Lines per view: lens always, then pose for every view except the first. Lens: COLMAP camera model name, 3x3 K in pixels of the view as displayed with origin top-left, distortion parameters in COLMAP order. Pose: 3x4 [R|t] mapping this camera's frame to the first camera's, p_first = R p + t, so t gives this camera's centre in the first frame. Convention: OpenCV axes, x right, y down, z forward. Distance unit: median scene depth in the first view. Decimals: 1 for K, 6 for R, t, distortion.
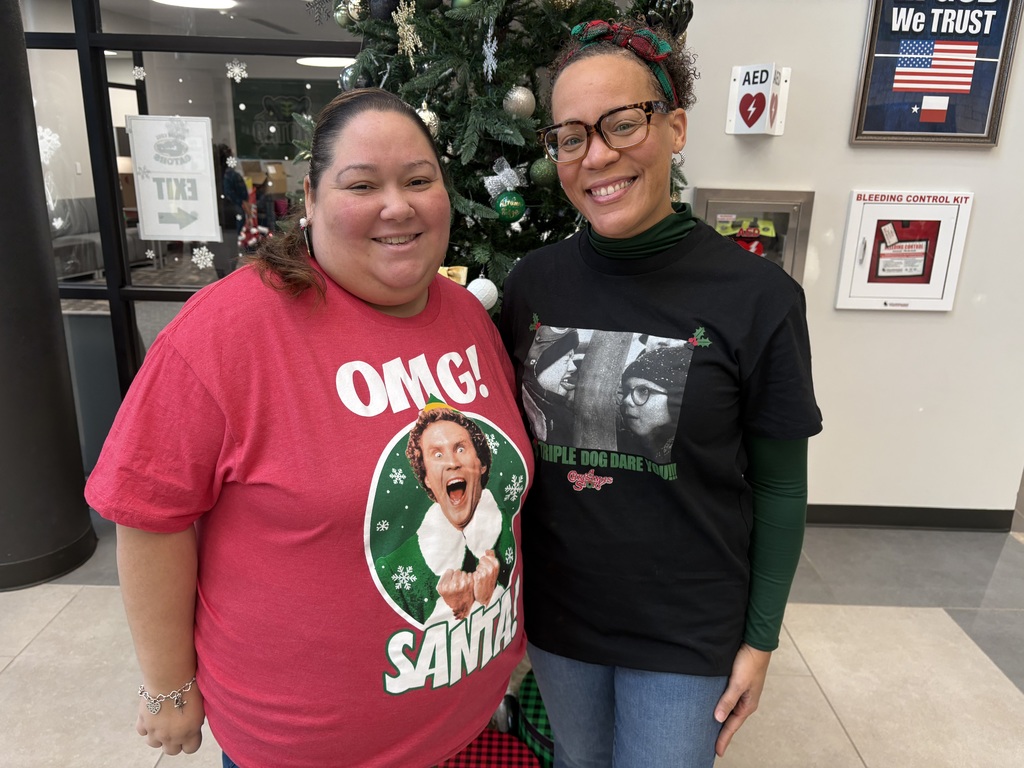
lens RADIAL K [[779.4, 0, 511.8], [0, 779.4, 390.4], [0, 0, 1]] dist [0.045655, -0.047731]
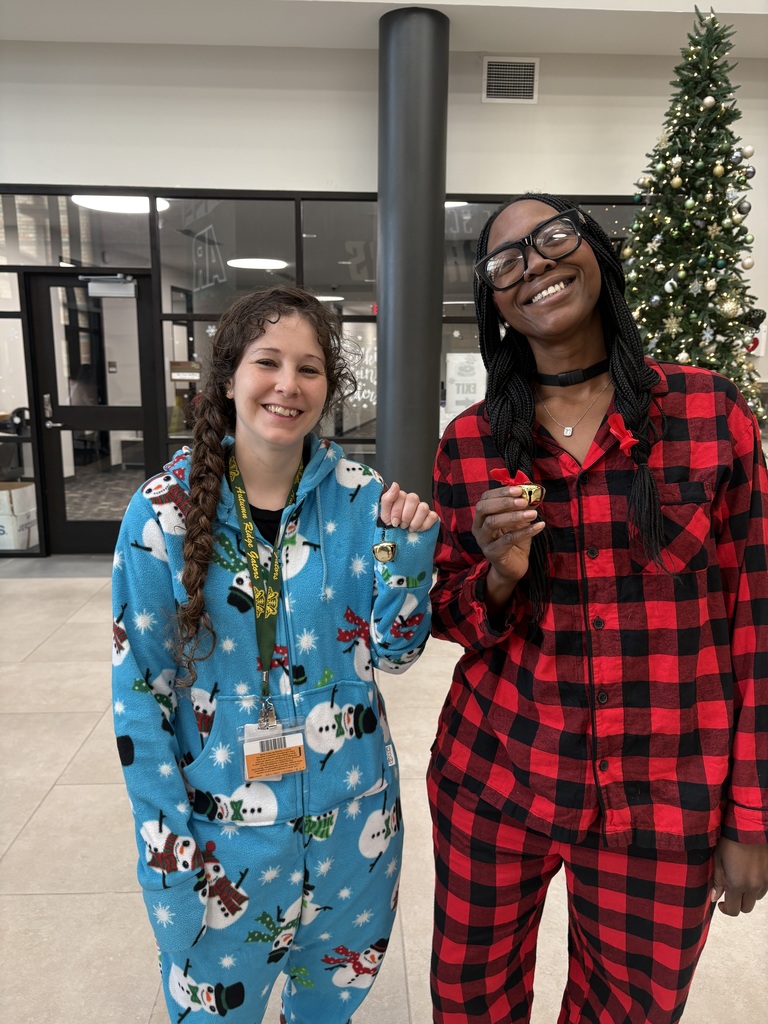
lens RADIAL K [[779.4, 0, 385.7], [0, 779.4, 521.3], [0, 0, 1]] dist [0.045655, -0.047731]
pose [[0.998830, -0.024296, 0.041812, -0.777879], [0.028420, 0.994475, -0.101052, 0.299370], [-0.039126, 0.102122, 0.994002, -1.017457]]
